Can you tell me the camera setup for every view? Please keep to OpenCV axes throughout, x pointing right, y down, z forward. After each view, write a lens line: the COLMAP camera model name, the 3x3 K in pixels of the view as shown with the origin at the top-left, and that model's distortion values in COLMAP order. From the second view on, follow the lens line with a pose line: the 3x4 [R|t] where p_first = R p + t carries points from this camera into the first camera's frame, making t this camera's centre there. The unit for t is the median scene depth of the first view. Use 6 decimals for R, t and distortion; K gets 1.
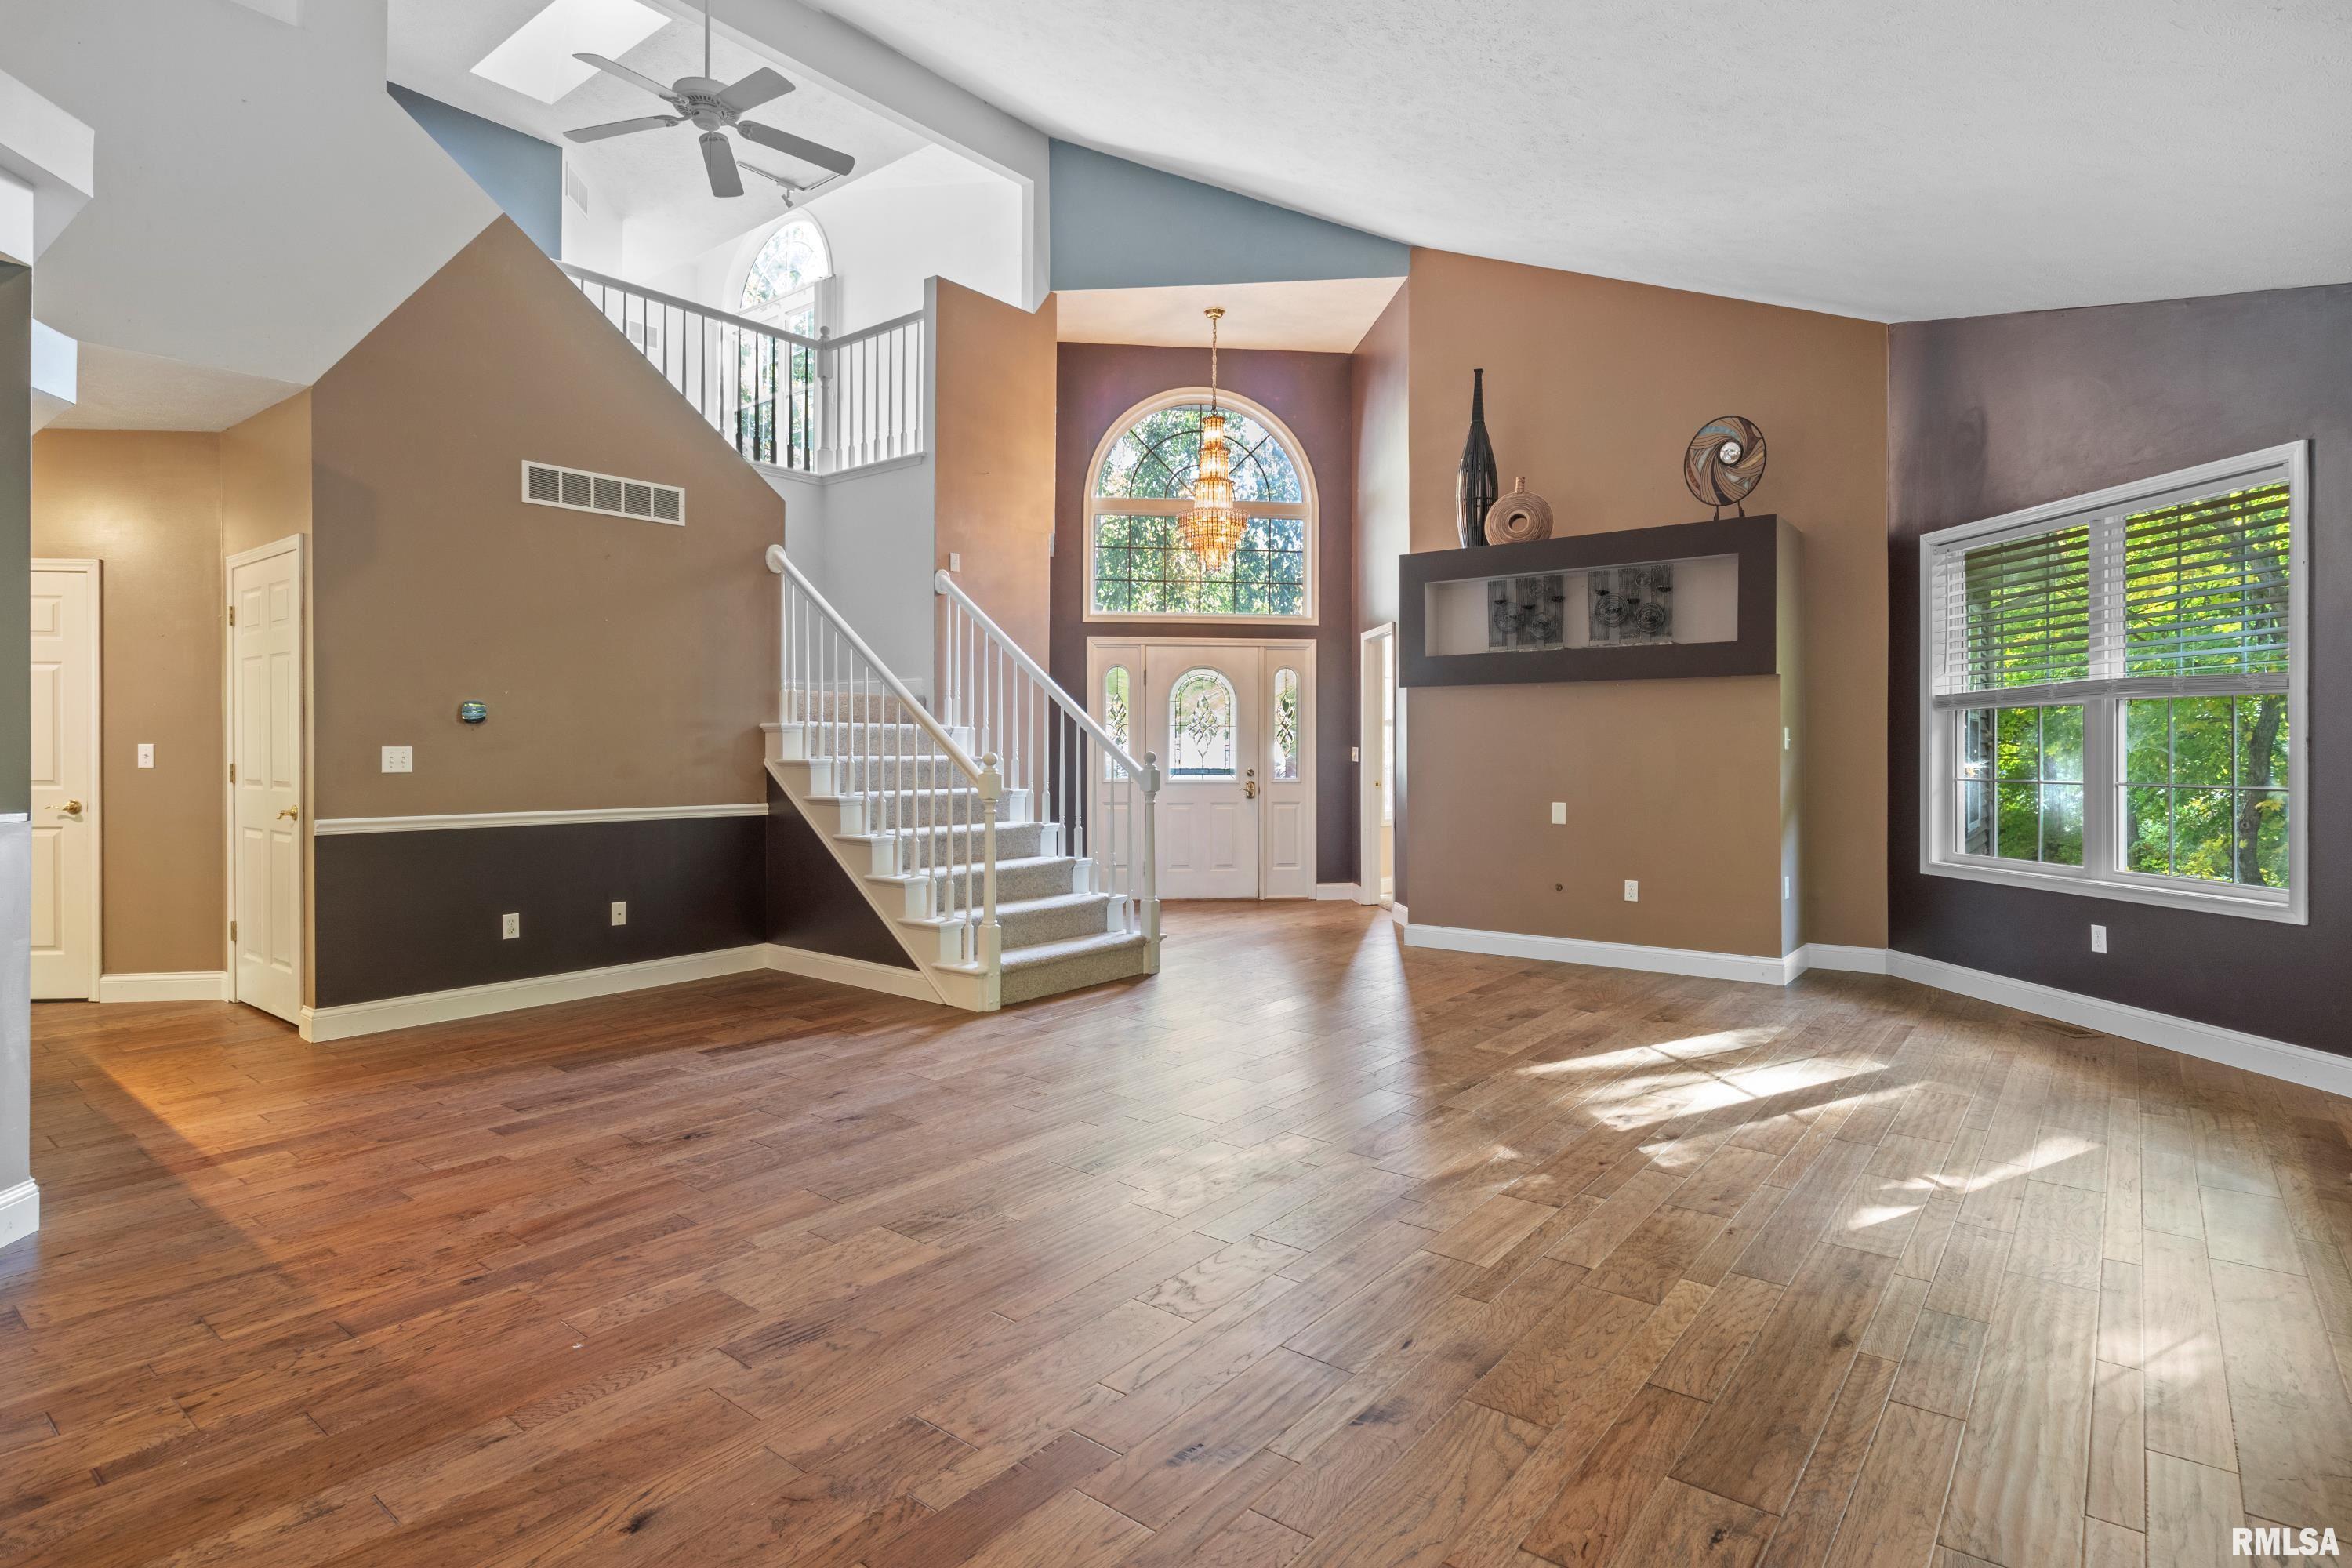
lens RADIAL K [[1209.9, 0, 1186.8], [0, 1209.9, 730.6], [0, 0, 1]] dist [-0.002111, -0.000848]
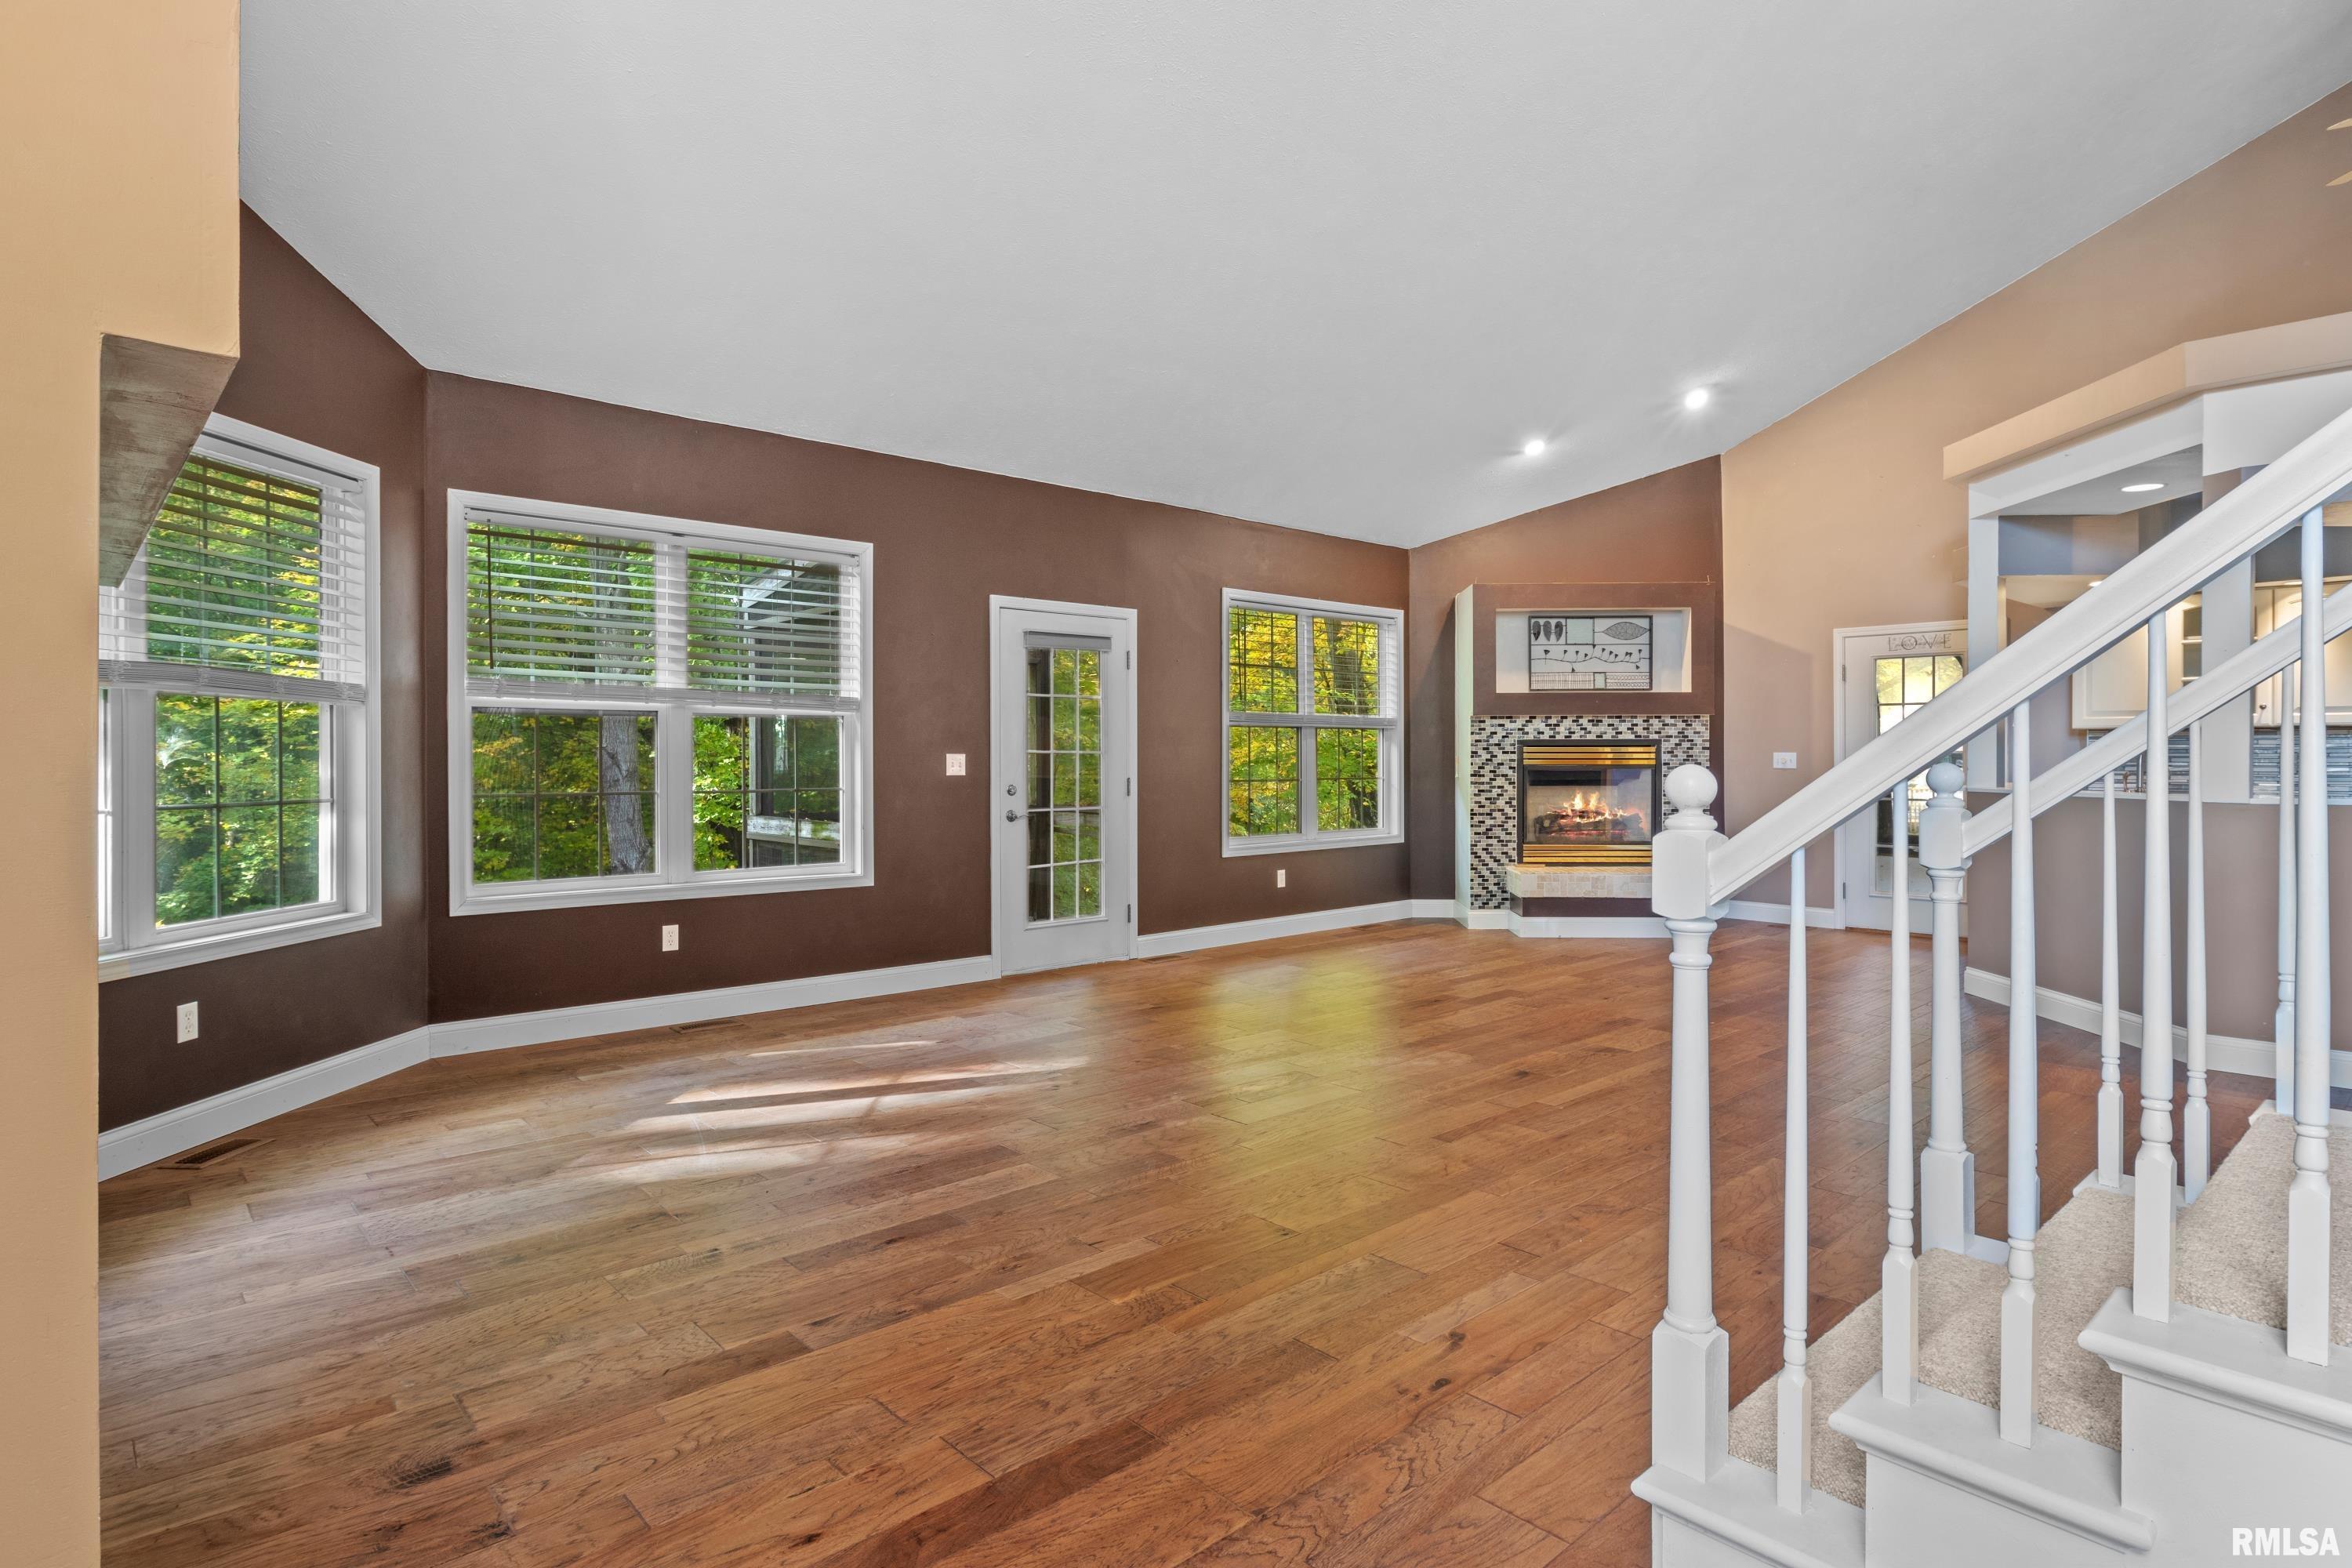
lens RADIAL K [[1236.2, 0, 1192.5], [0, 1236.2, 754.5], [0, 0, 1]] dist [-0.002191, -0.000409]
pose [[-0.988449, 0.002222, 0.151538, 0.038077], [-0.000504, 0.999839, -0.017951, 0.021175], [-0.151553, -0.017820, -0.988288, 1.317428]]
